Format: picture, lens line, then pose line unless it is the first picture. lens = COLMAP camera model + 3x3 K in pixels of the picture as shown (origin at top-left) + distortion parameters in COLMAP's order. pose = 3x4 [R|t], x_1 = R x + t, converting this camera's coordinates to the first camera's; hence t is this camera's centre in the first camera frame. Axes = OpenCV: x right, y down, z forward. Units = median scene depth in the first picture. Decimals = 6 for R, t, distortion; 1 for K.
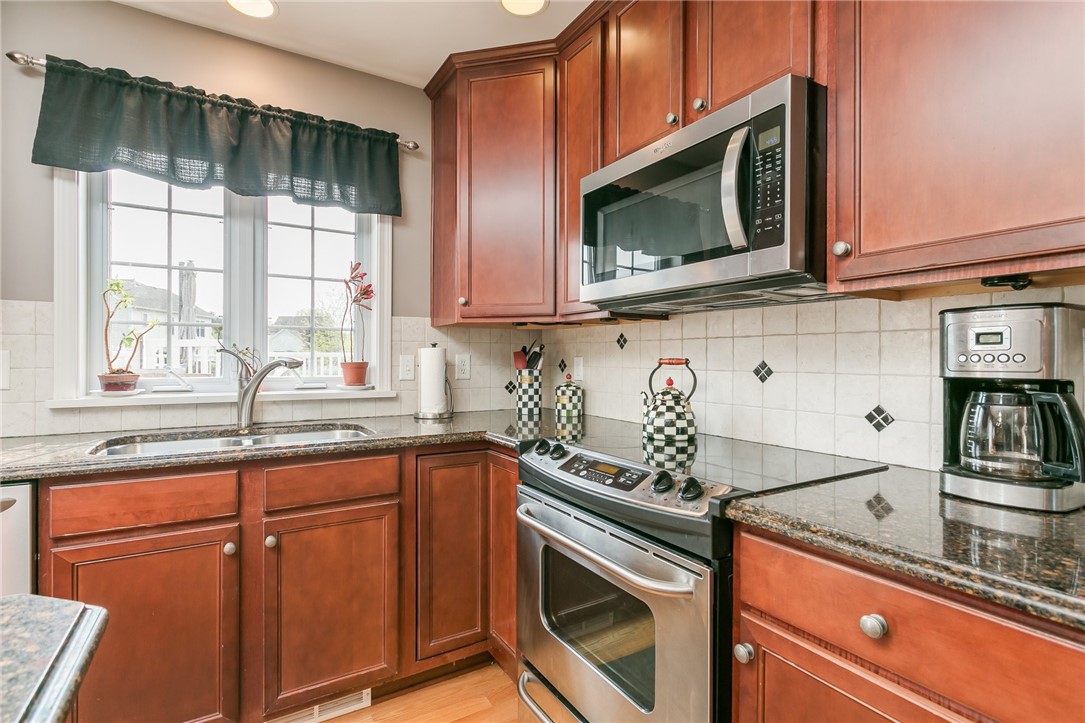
lens RADIAL K [[516.8, 0, 540.7], [0, 516.8, 358.9], [0, 0, 1]] dist [0.002685, -0.000141]
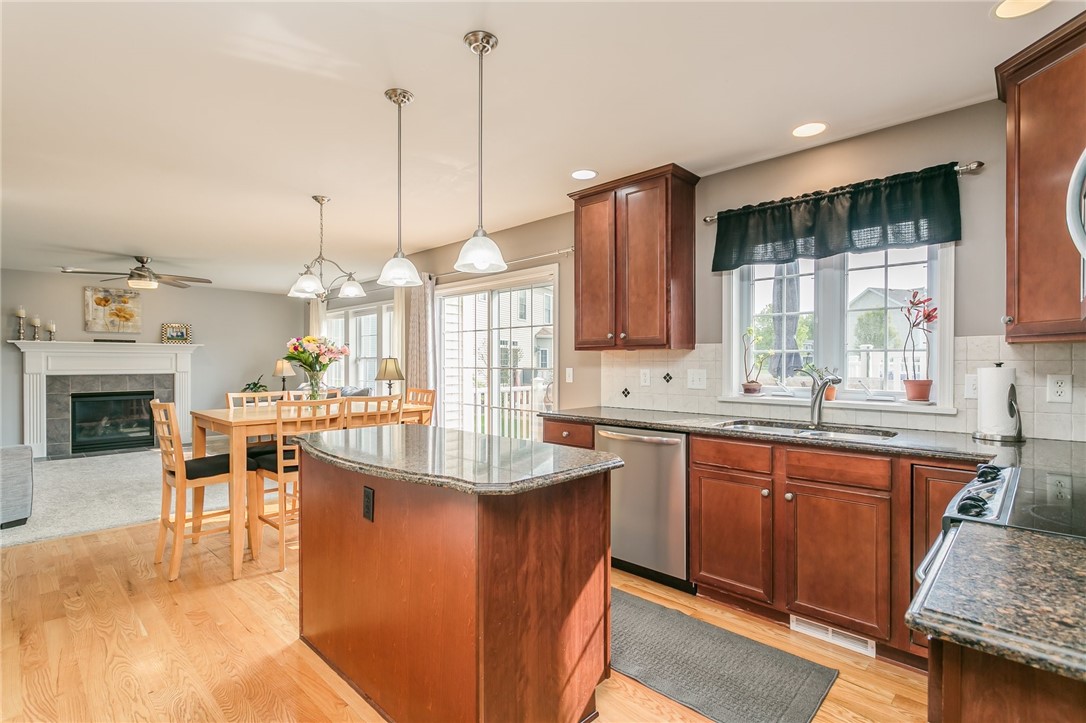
lens RADIAL K [[517.3, 0, 542.9], [0, 517.3, 364.2], [0, 0, 1]] dist [0.002685, -0.000141]
pose [[0.260293, 0.000963, -0.965529, 0.602199], [-0.000872, 0.999999, 0.000762, -0.032413], [0.965529, 0.000643, 0.260294, -0.086426]]
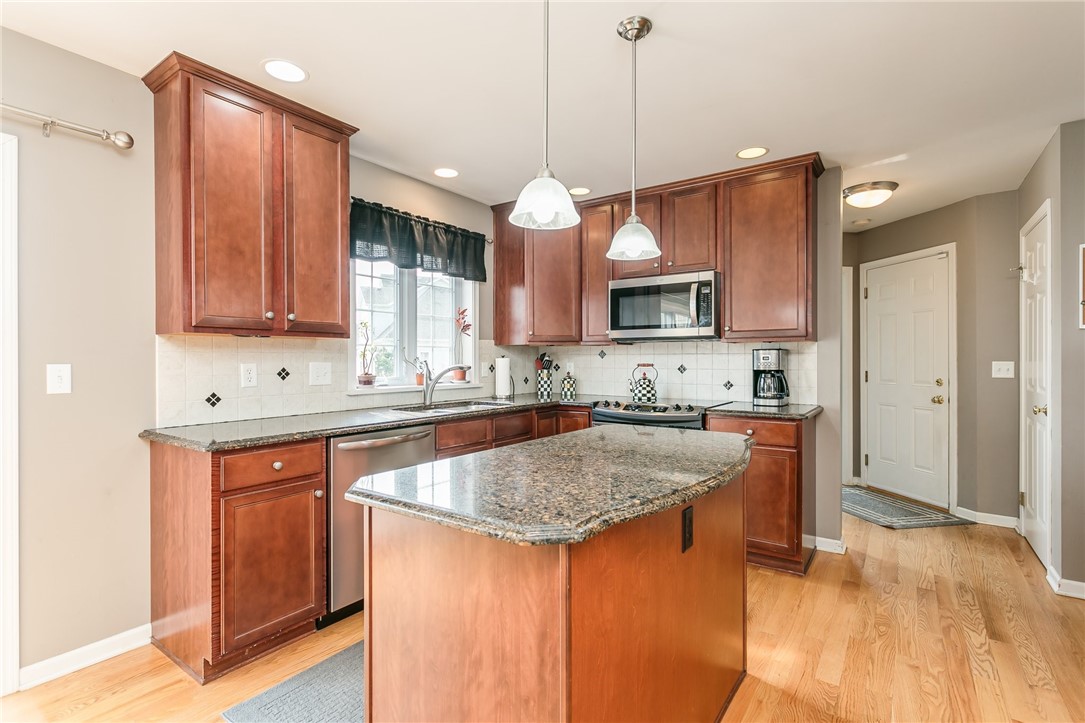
lens RADIAL K [[516.8, 0, 542.9], [0, 516.8, 361.6], [0, 0, 1]] dist [0.002685, -0.000141]
pose [[0.915755, -0.006994, 0.401677, -0.931769], [0.005036, 0.999970, 0.005931, -0.022458], [-0.401706, -0.003409, 0.915762, -0.775608]]
